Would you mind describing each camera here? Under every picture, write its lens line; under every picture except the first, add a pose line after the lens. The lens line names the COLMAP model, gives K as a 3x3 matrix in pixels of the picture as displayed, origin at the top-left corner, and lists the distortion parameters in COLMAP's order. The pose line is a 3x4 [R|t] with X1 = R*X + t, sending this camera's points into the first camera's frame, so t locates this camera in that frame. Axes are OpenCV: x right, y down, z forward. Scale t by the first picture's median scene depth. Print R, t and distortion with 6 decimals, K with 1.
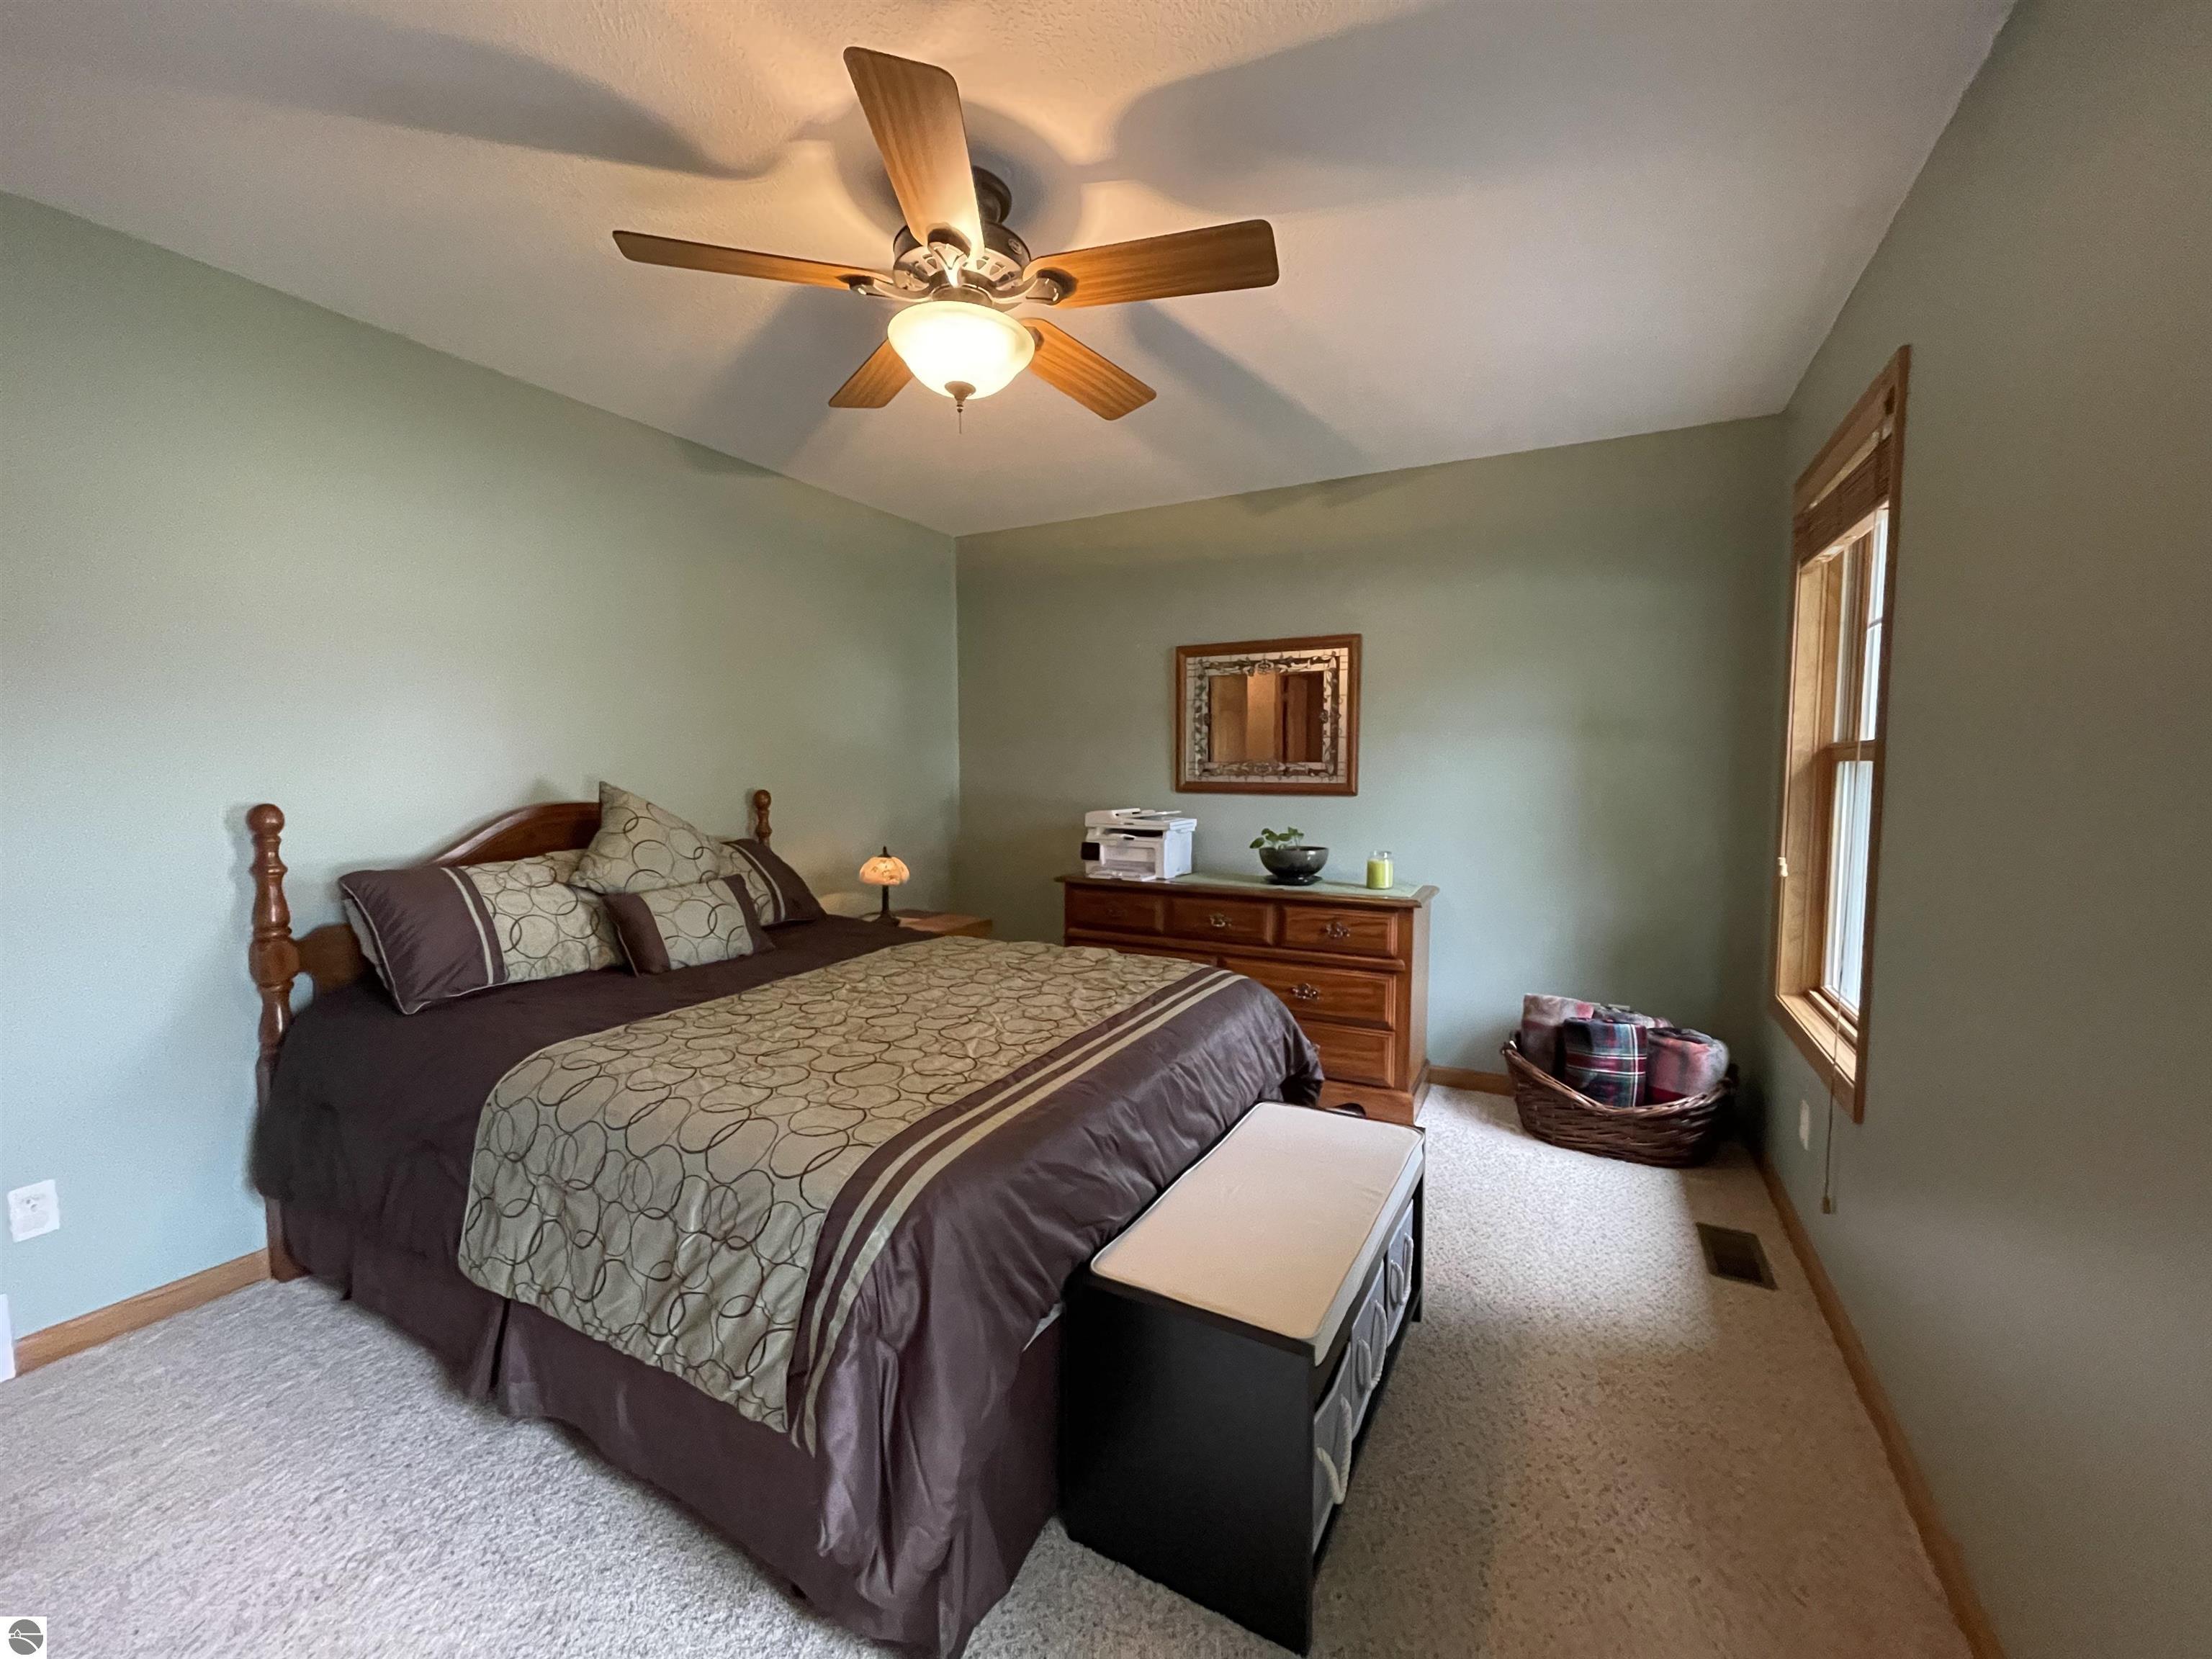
lens RADIAL K [[892.2, 0, 1093.2], [0, 892.2, 829.5], [0, 0, 1]] dist [-0.000488, 0.000337]
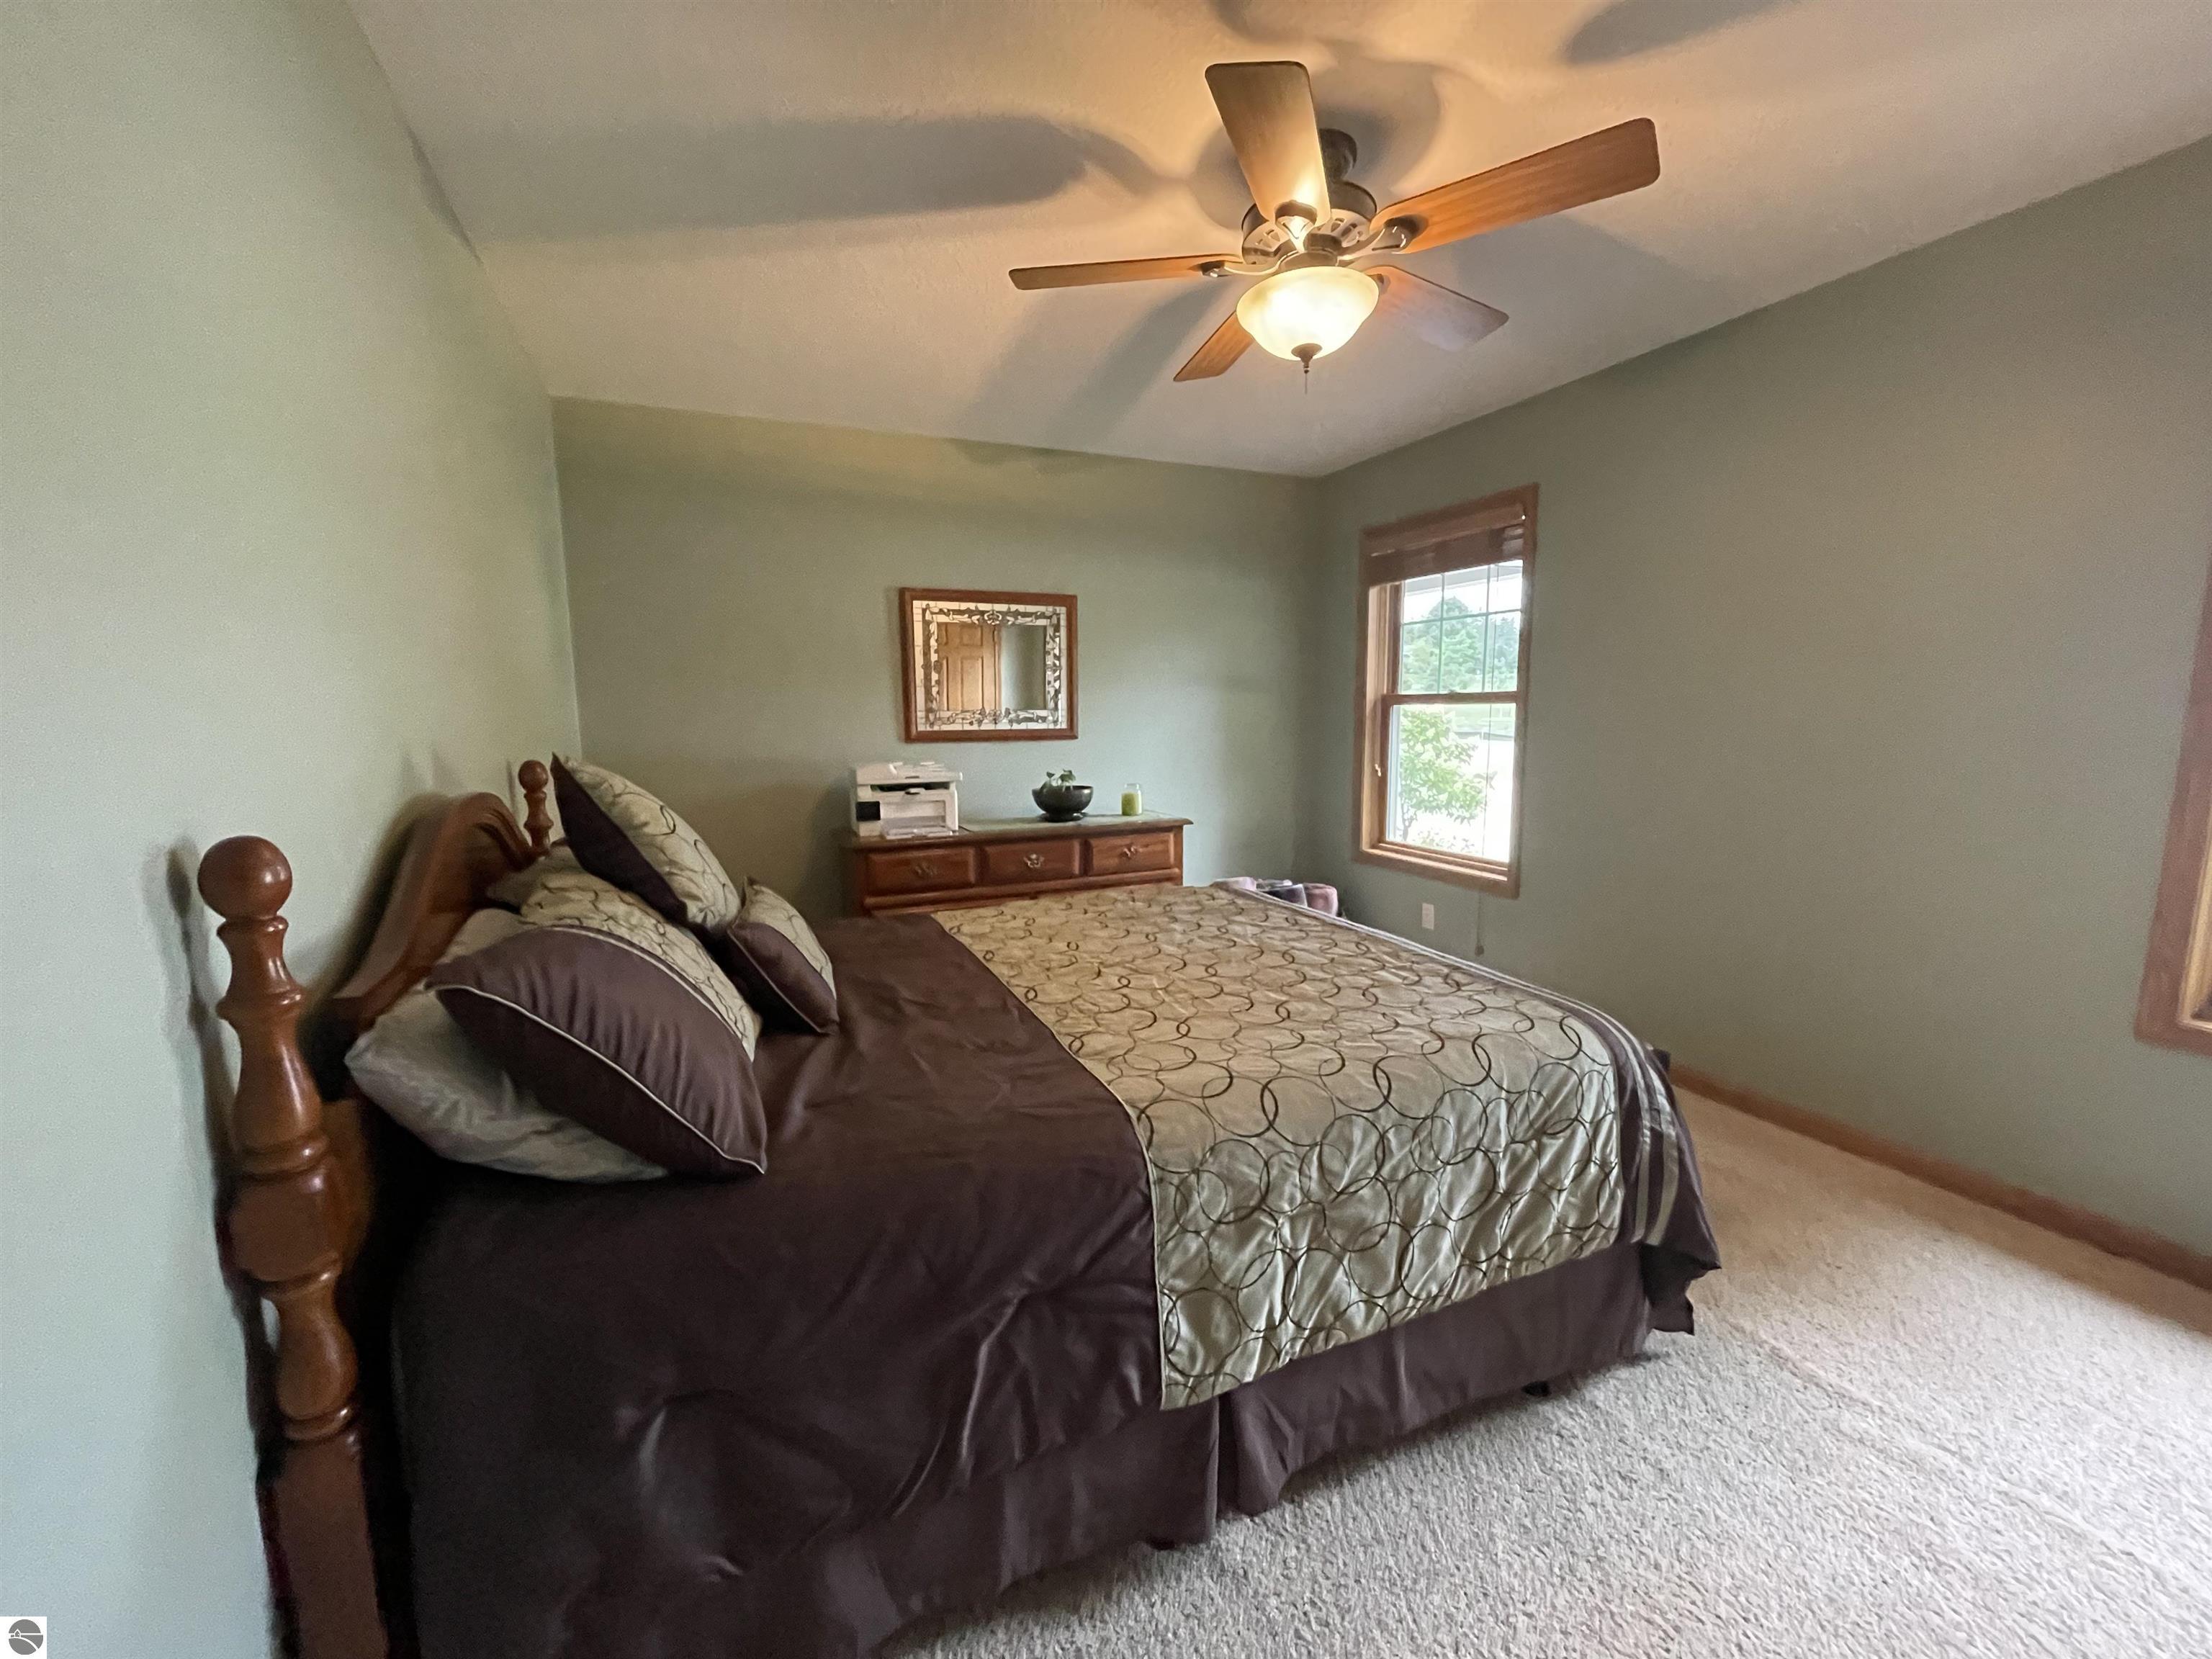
lens RADIAL K [[892.2, 0, 1093.2], [0, 892.2, 829.5], [0, 0, 1]] dist [-0.000488, 0.000337]
pose [[0.607453, -0.113737, 0.786171, -0.650951], [0.068367, 0.993510, 0.090907, -0.026716], [-0.791408, -0.001474, 0.611286, 0.307277]]
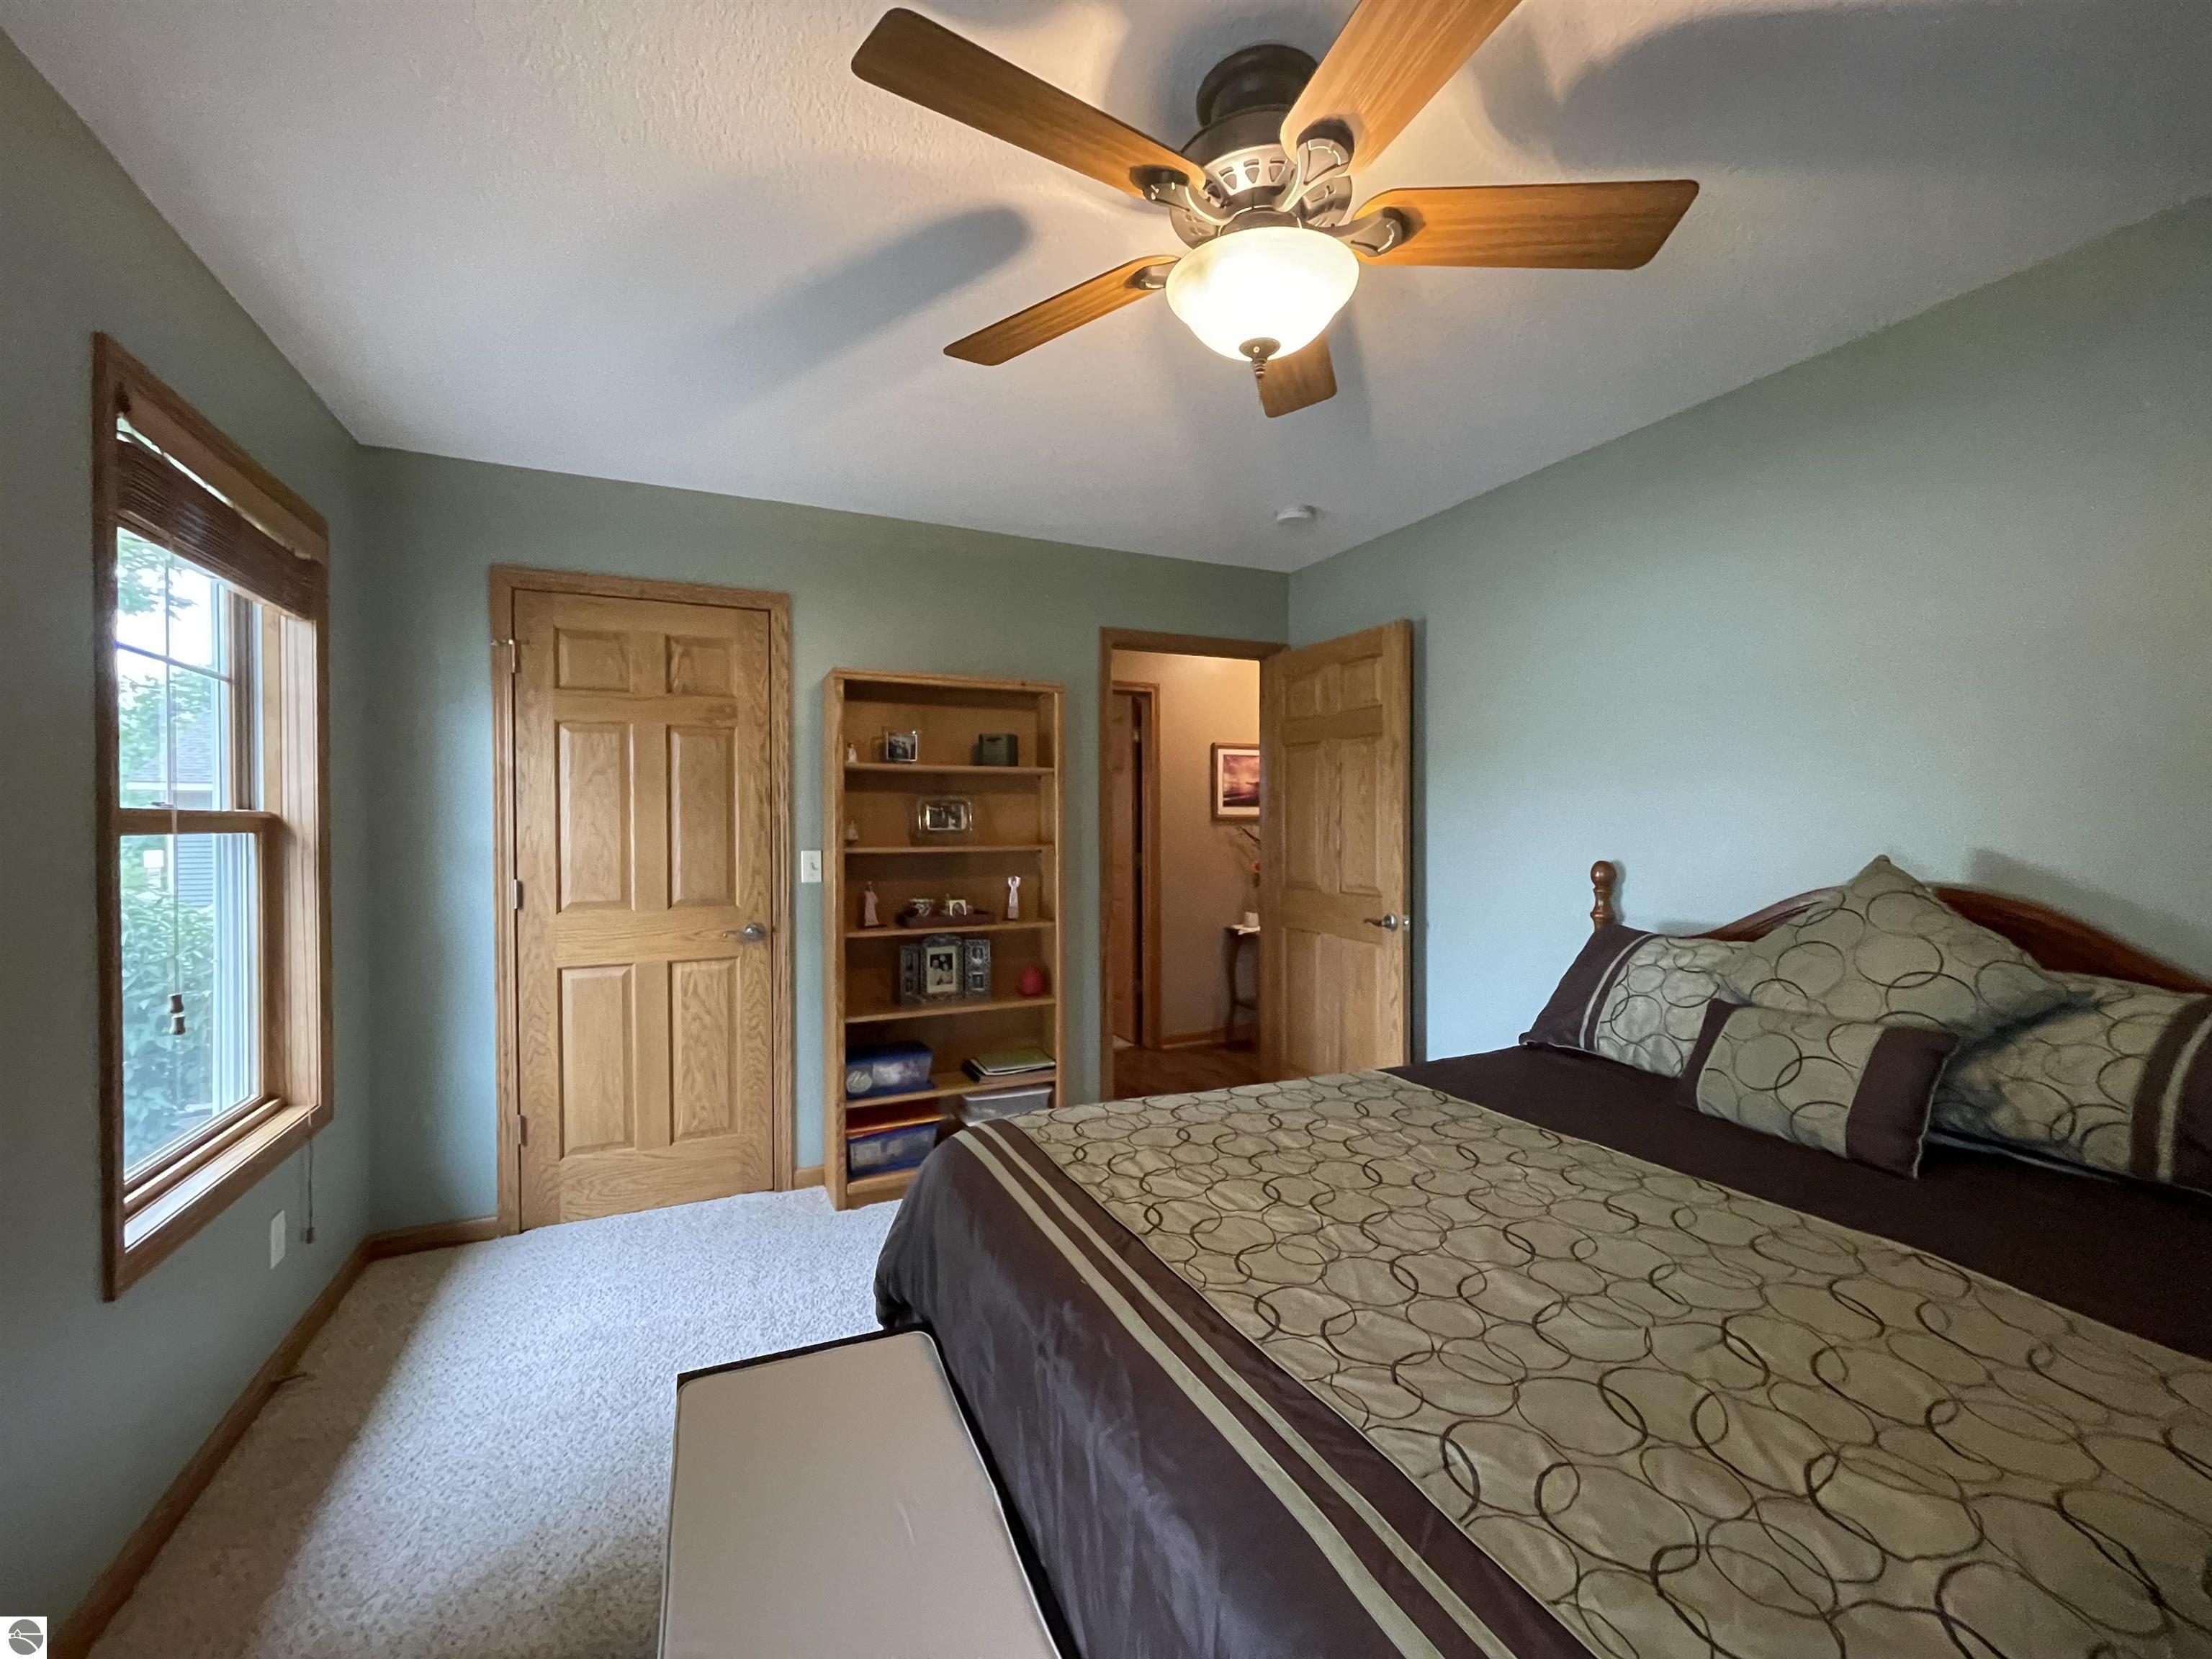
lens RADIAL K [[892.2, 0, 1093.2], [0, 892.2, 829.5], [0, 0, 1]] dist [-0.000488, 0.000337]
pose [[-0.594422, 0.012014, -0.804064, 0.304344], [-0.056091, 0.996834, 0.056361, -0.065374], [0.802195, 0.078603, -0.591866, 0.751929]]
